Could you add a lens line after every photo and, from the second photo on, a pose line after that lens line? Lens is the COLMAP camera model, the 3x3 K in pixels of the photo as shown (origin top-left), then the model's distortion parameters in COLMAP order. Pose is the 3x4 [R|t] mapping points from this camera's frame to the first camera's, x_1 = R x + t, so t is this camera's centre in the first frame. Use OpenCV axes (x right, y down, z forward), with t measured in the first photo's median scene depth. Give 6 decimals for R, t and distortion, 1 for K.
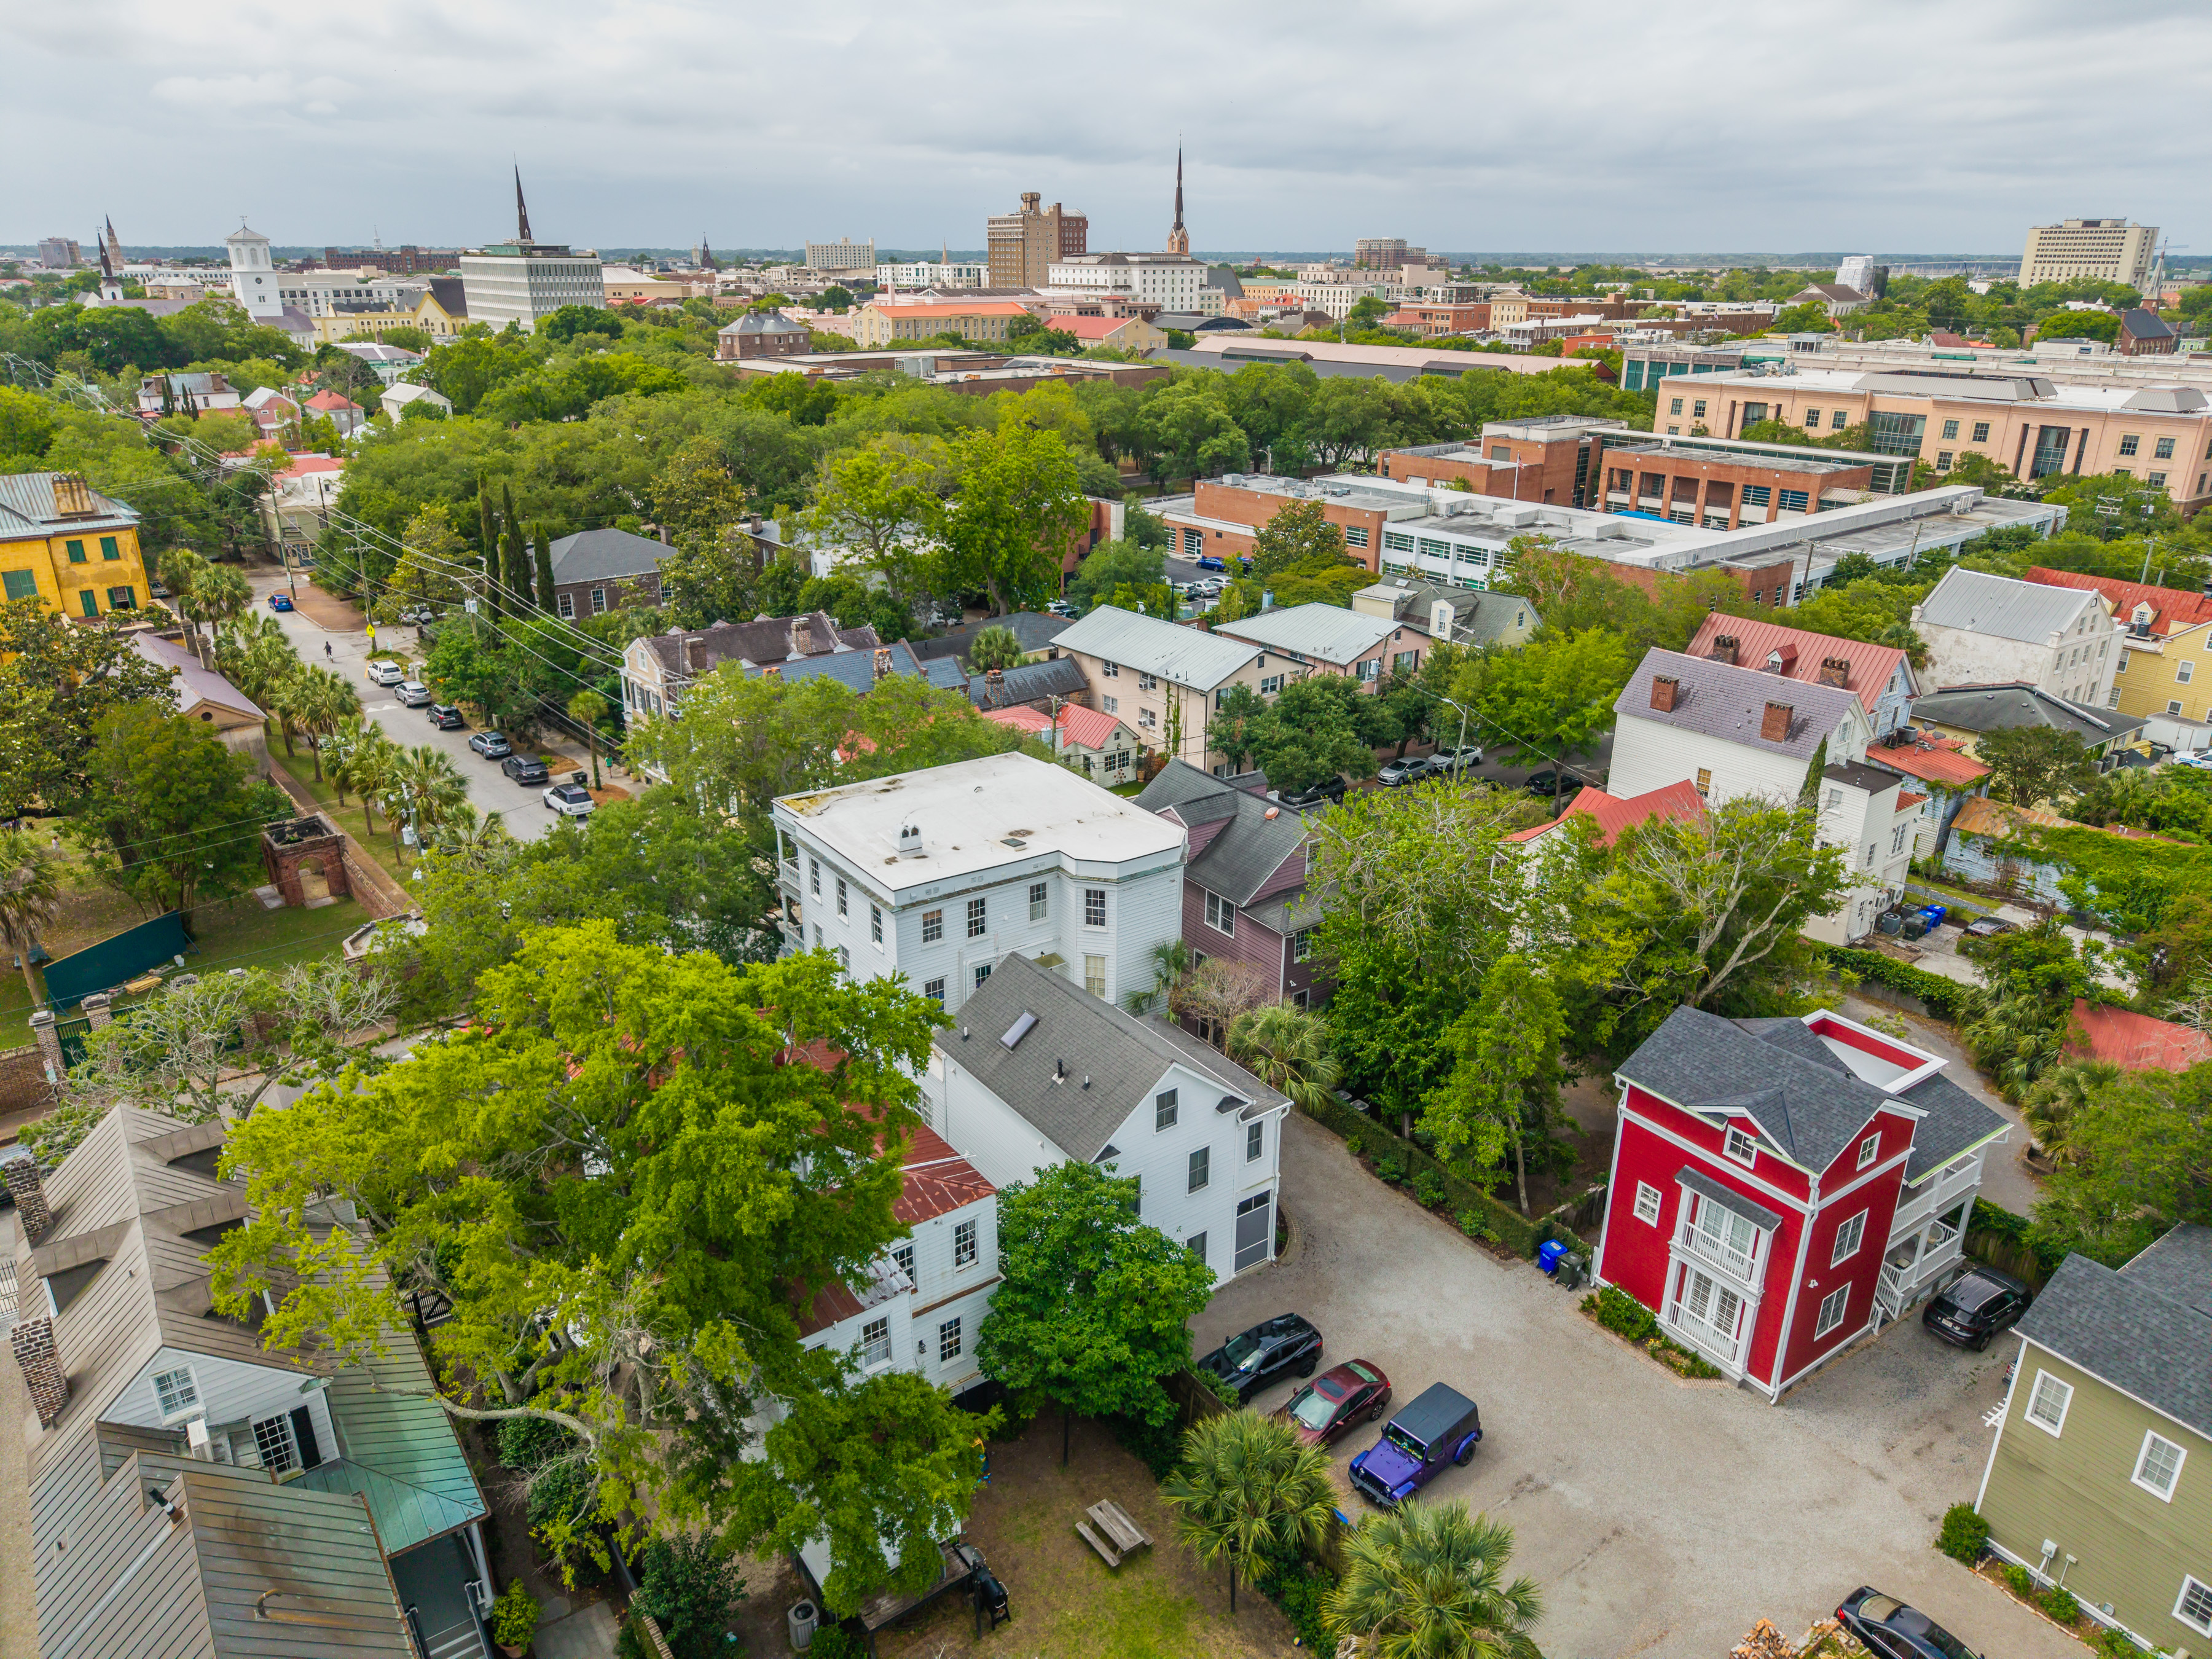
lens RADIAL K [[1482.1, 0, 1107.8], [0, 1482.1, 834.0], [0, 0, 1]] dist [0.021593, -0.023803]
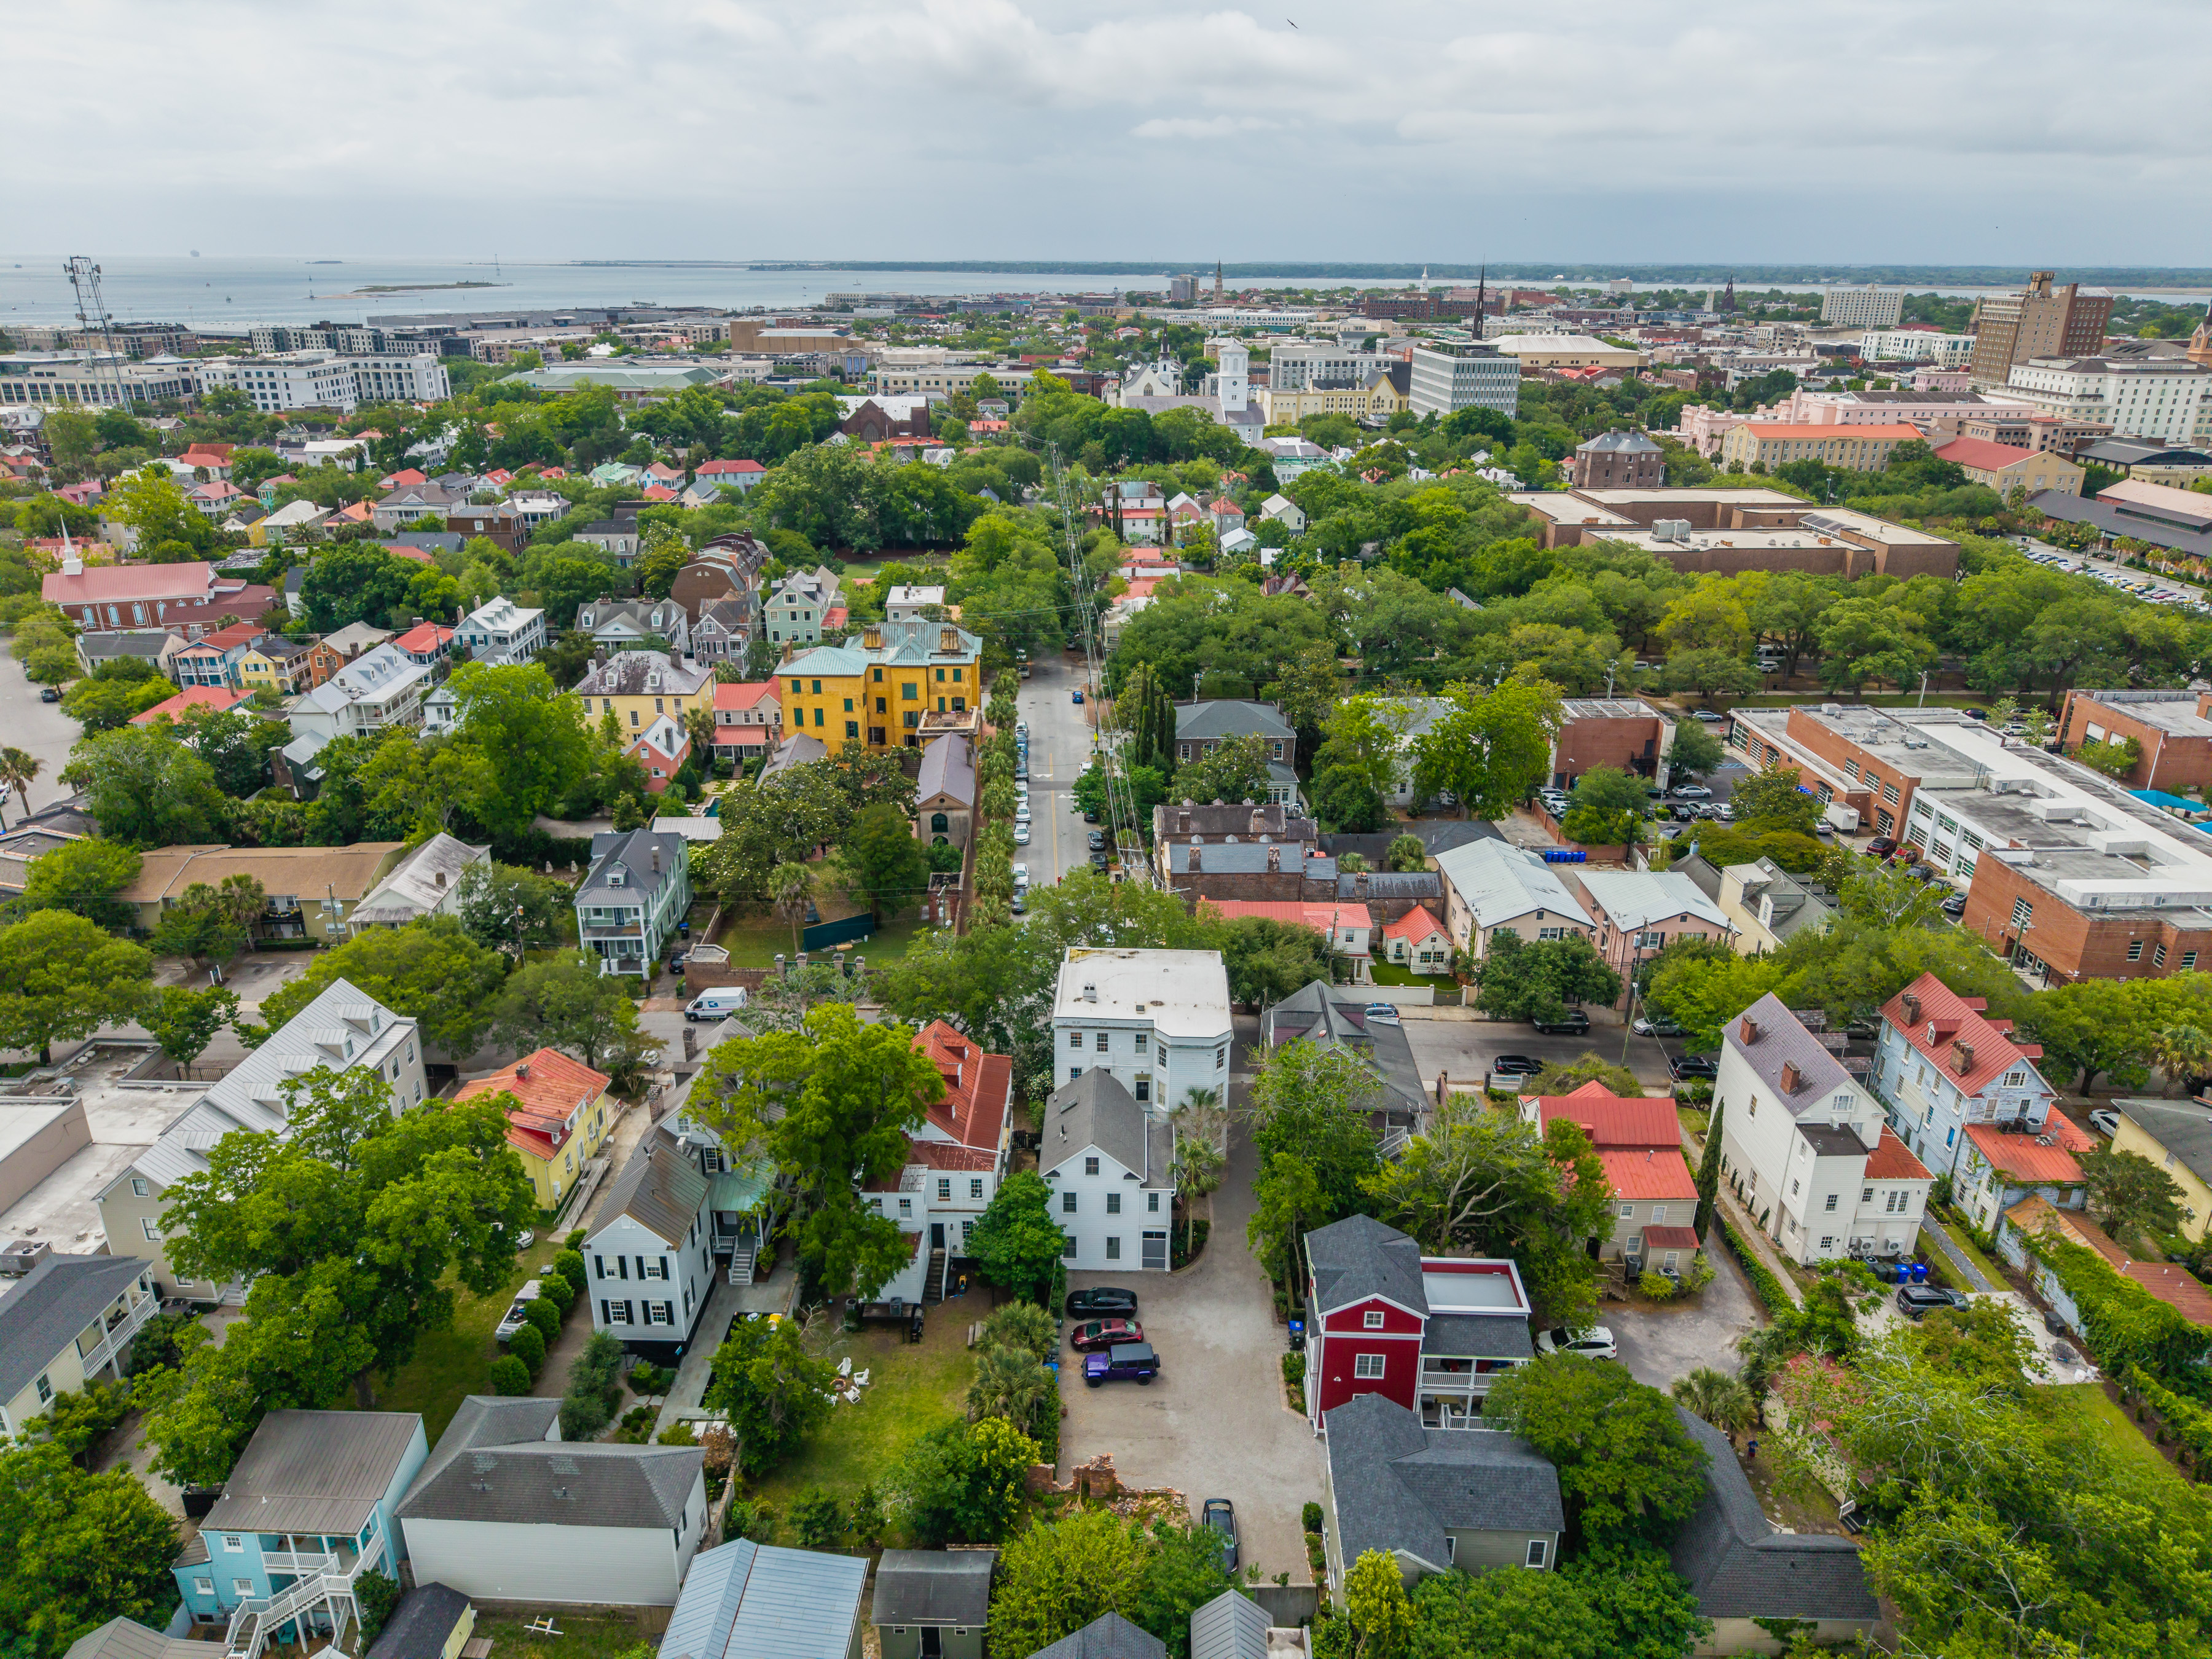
lens RADIAL K [[1482.1, 0, 1107.8], [0, 1482.1, 834.0], [0, 0, 1]] dist [0.021593, -0.023803]
pose [[0.799477, 0.219306, -0.559232, 0.447715], [-0.222406, 0.972879, 0.063569, -0.159059], [0.558006, 0.073555, 0.826570, -0.281846]]
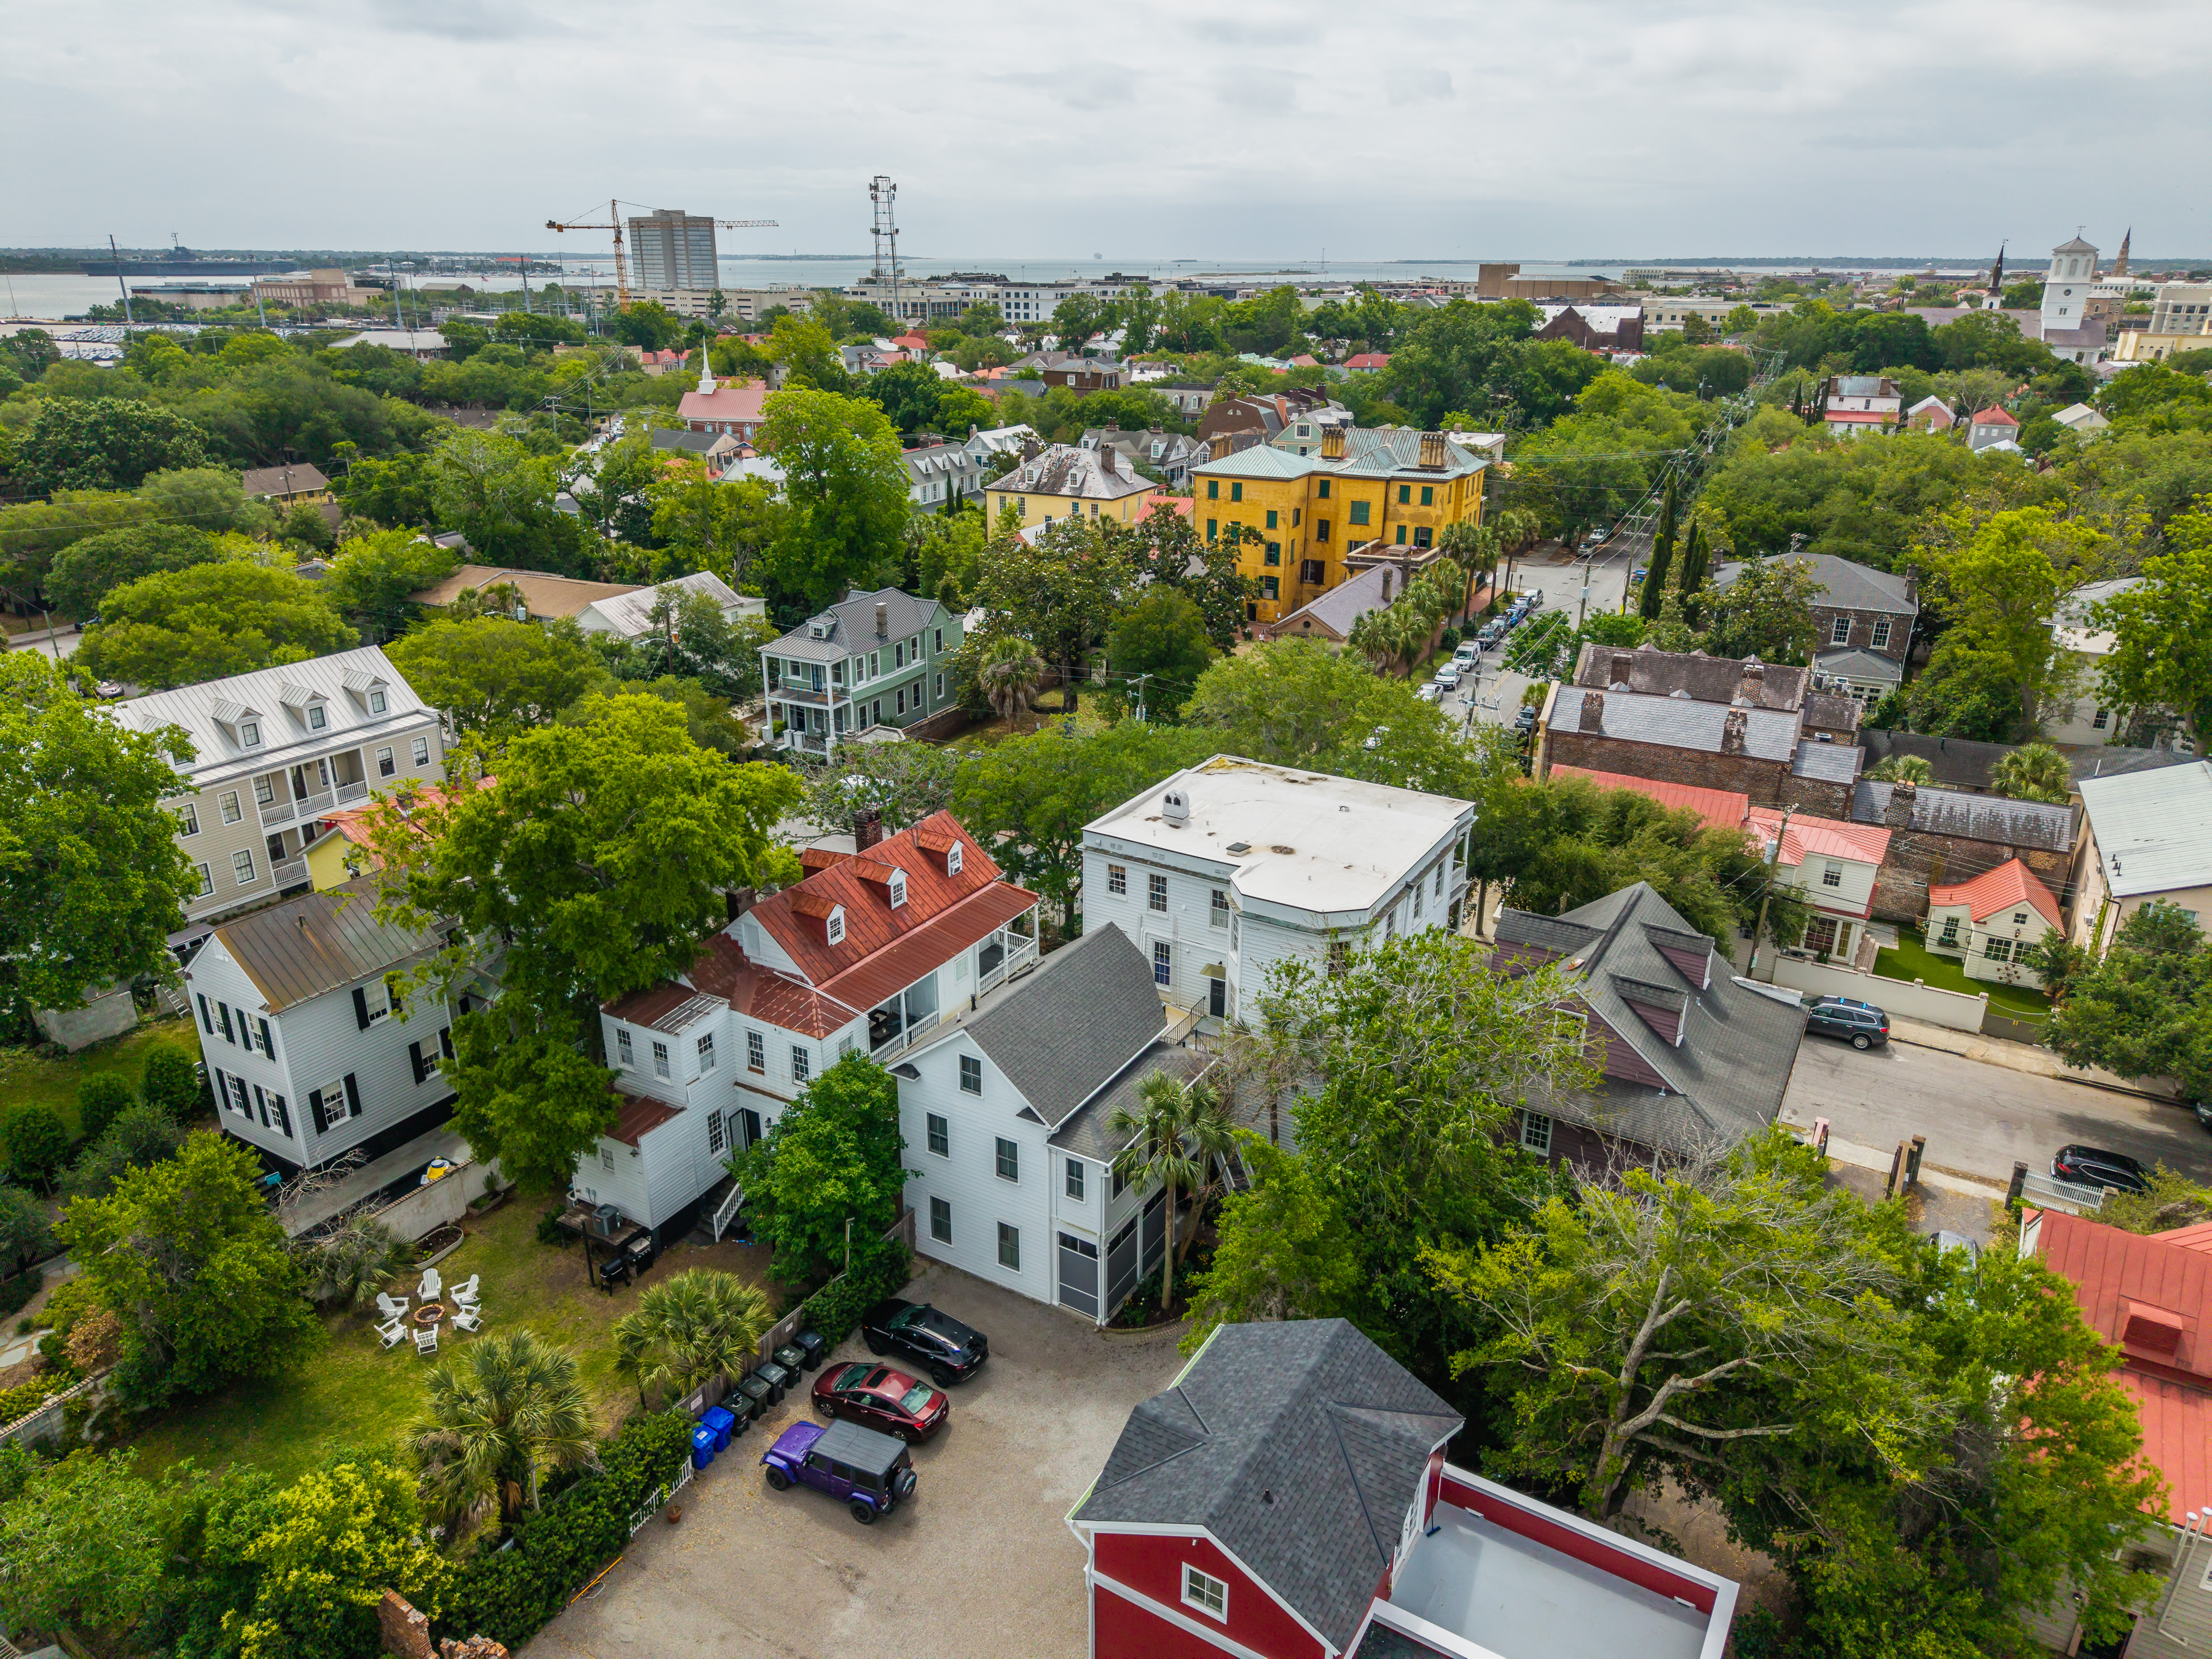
lens RADIAL K [[1479.0, 0, 1106.3], [0, 1479.0, 834.8], [0, 0, 1]] dist [0.024582, -0.023013]
pose [[0.404445, 0.331210, -0.852481, 0.374343], [-0.337002, 0.920502, 0.197753, -0.084794], [0.850208, 0.207307, 0.483911, 0.226378]]
